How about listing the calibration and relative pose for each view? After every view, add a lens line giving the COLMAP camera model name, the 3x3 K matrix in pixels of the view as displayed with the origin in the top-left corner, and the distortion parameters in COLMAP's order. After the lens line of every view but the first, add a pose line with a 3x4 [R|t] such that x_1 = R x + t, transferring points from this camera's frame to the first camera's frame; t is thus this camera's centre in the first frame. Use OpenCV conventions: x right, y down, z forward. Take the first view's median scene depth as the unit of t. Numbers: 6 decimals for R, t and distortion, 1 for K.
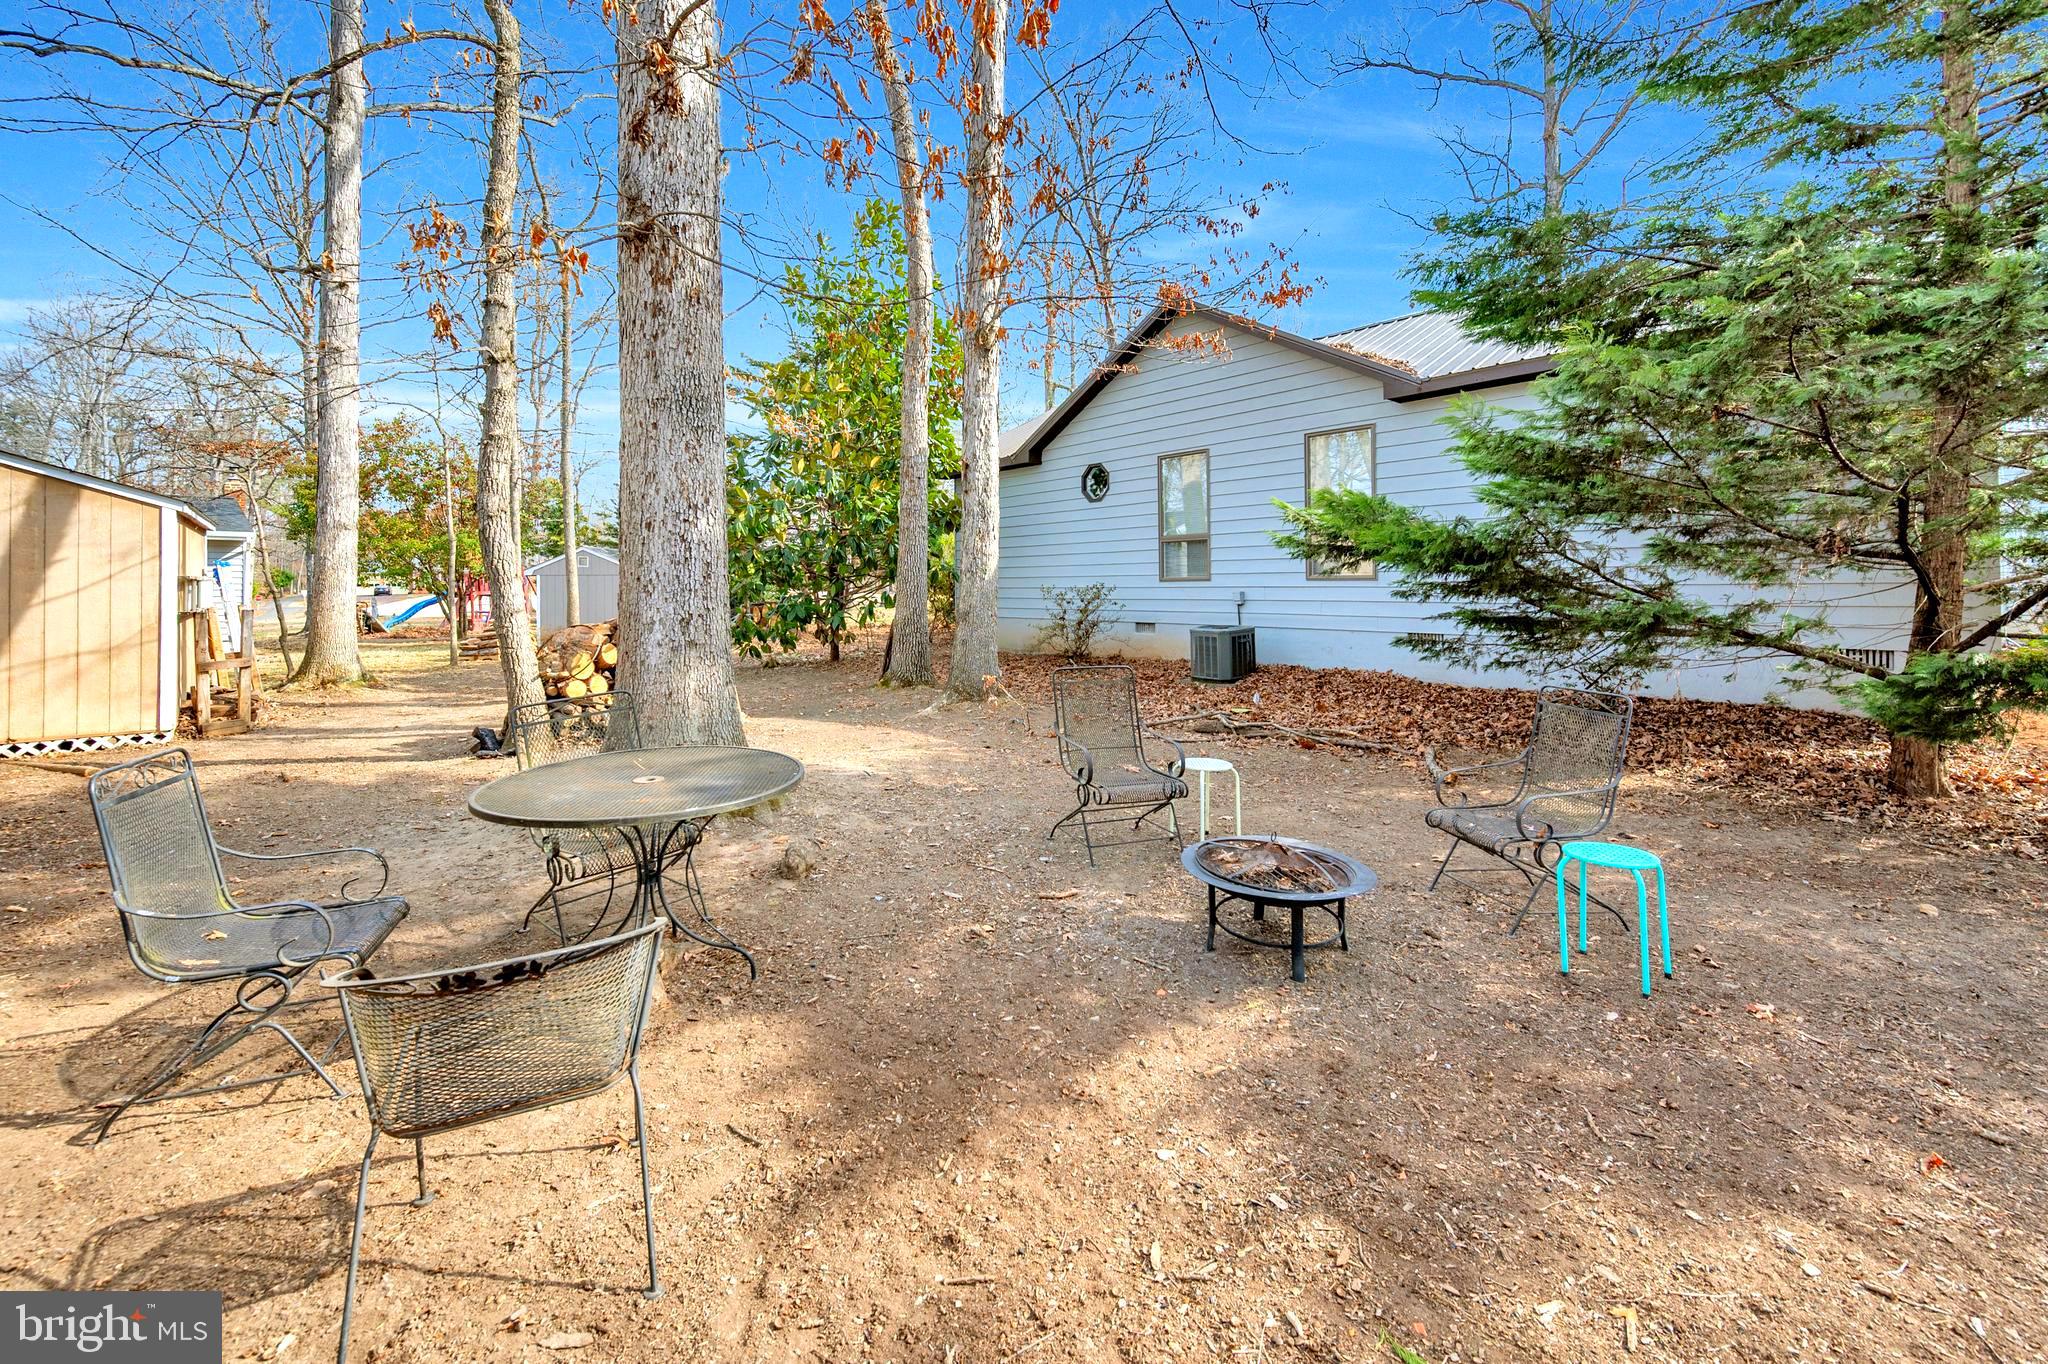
lens RADIAL K [[841.9, 0, 1024.1], [0, 841.9, 591.2], [0, 0, 1]] dist [-0.000228, 0.000003]
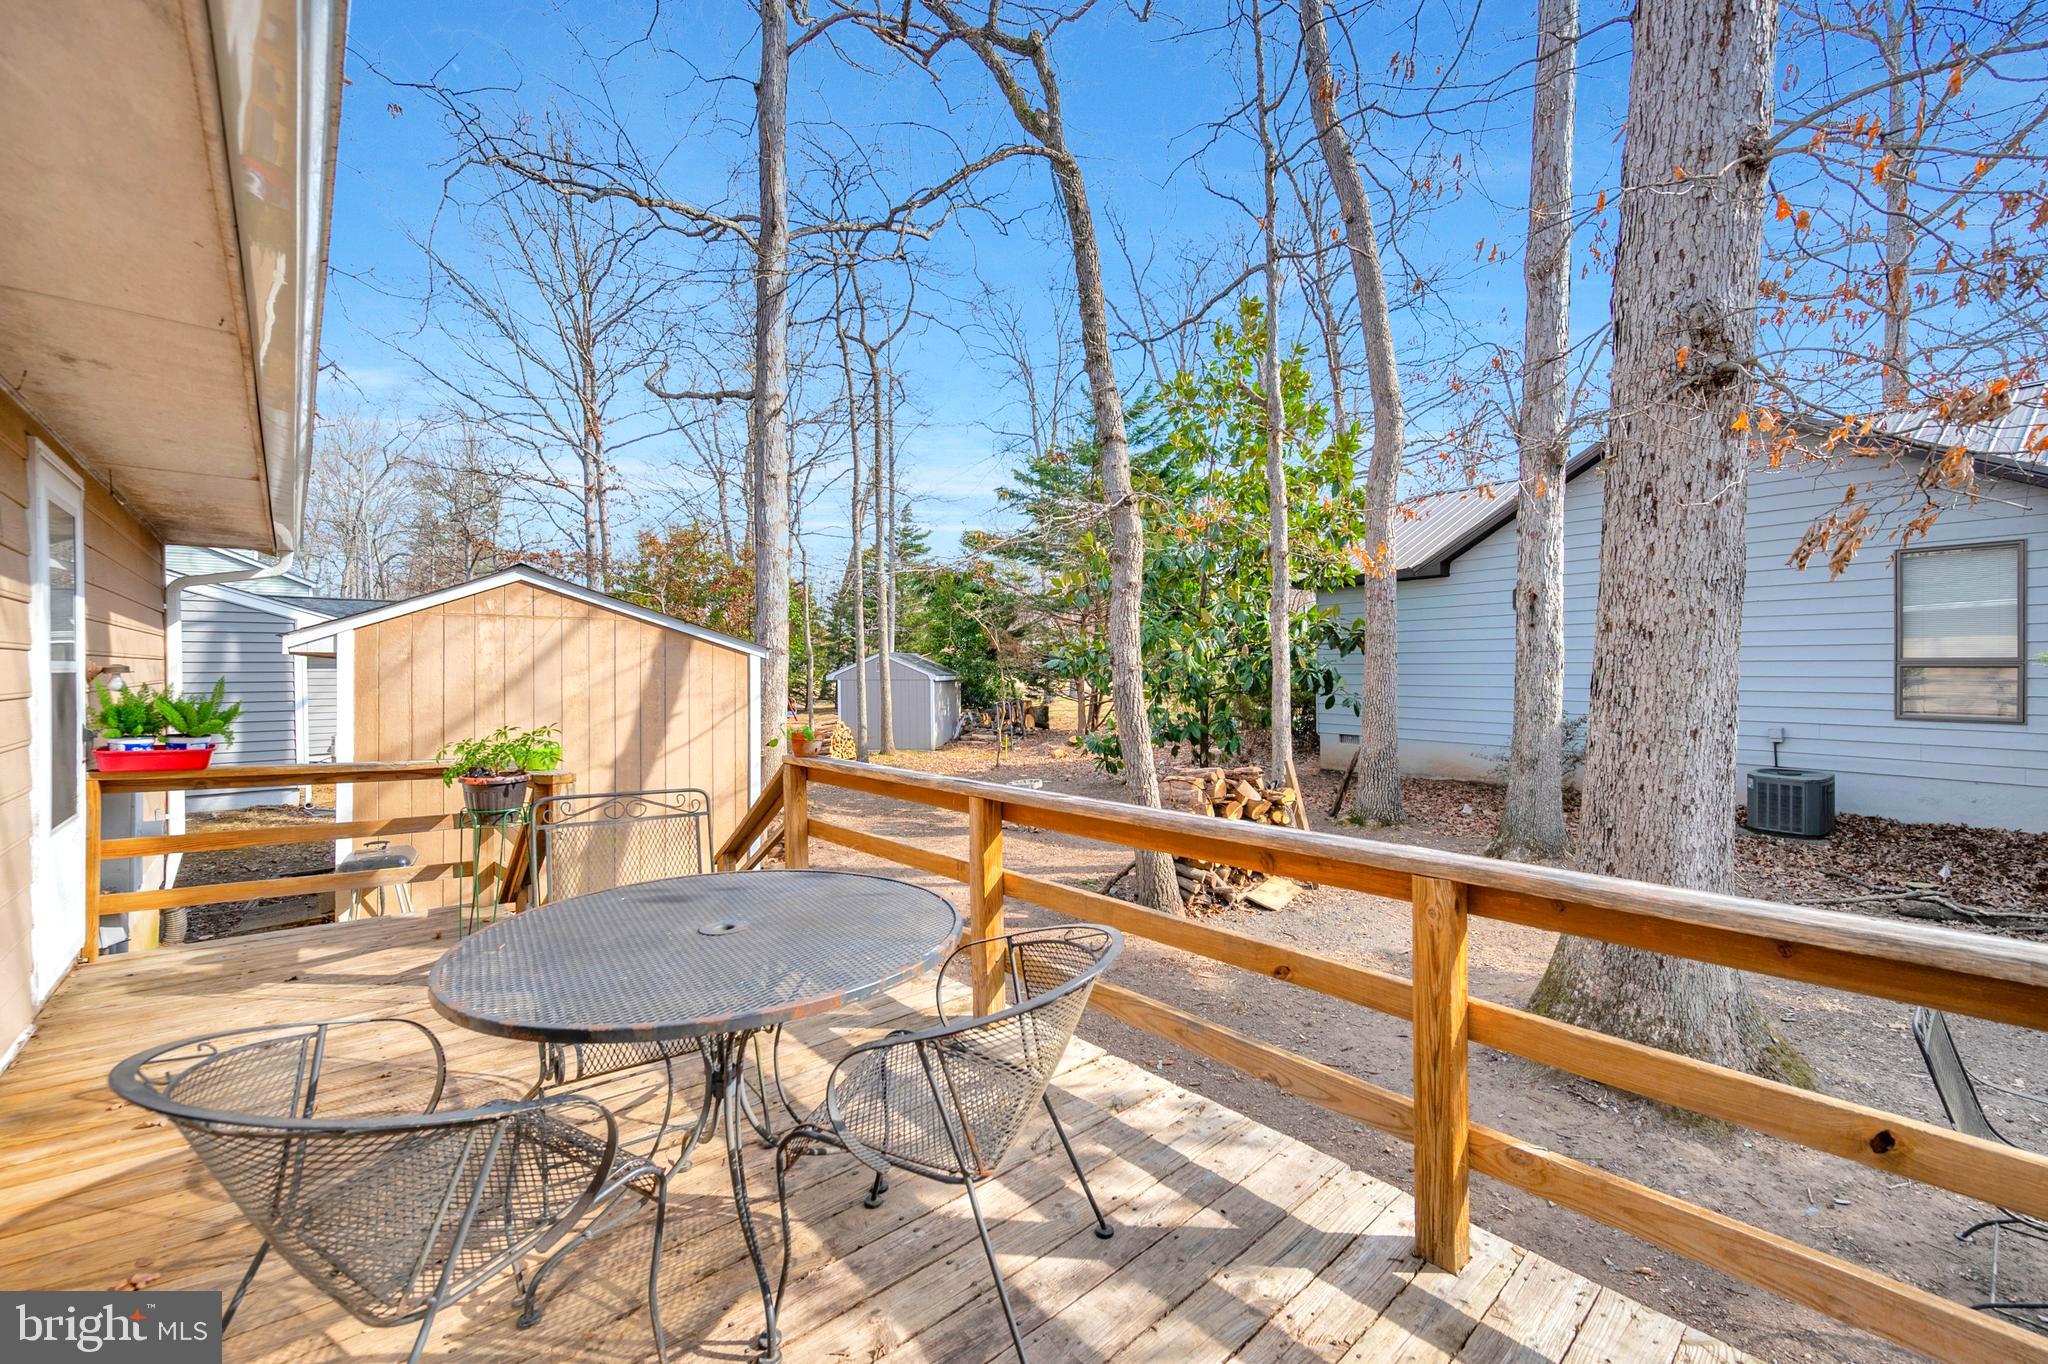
lens RADIAL K [[818.3, 0, 1024.0], [0, 818.3, 682.0], [0, 0, 1]] dist [0.000782, 0.000099]
pose [[0.994166, 0.001649, -0.107847, -0.635877], [0.000101, 0.999869, 0.016215, -0.088751], [0.107860, -0.016131, 0.994035, 0.087088]]
